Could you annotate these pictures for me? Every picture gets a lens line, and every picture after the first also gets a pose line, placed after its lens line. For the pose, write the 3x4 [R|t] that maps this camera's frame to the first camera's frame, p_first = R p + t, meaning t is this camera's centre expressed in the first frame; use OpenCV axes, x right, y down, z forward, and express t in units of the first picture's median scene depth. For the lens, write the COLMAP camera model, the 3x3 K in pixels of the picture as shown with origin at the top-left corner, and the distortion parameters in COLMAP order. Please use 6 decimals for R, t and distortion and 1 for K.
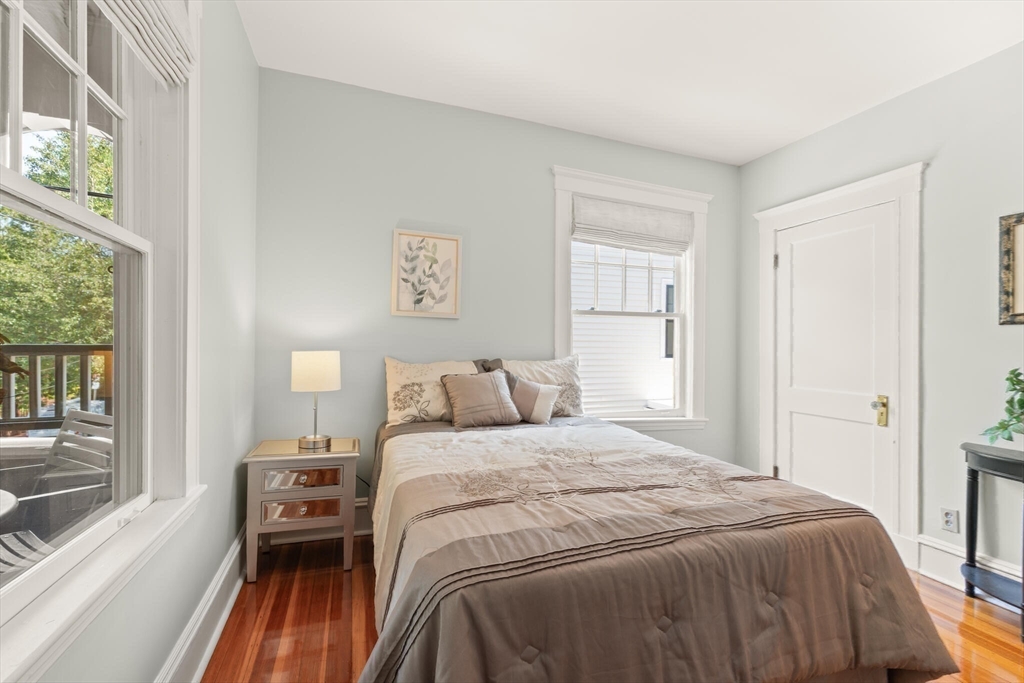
lens RADIAL K [[472.0, 0, 511.7], [0, 472.0, 349.8], [0, 0, 1]] dist [0.008137, 0.000015]
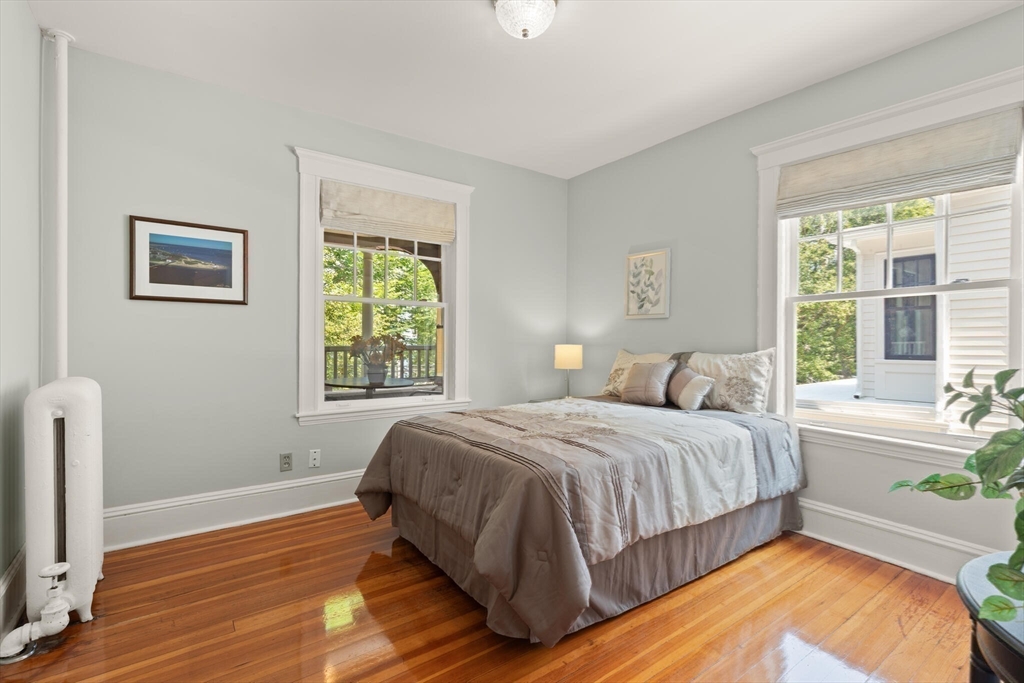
lens RADIAL K [[472.0, 0, 511.4], [0, 472.0, 346.3], [0, 0, 1]] dist [0.008137, 0.000015]
pose [[0.266030, -0.007944, -0.963932, 0.948892], [-0.009032, 0.999902, -0.010733, 0.023048], [0.963922, 0.011561, 0.265932, 0.311380]]
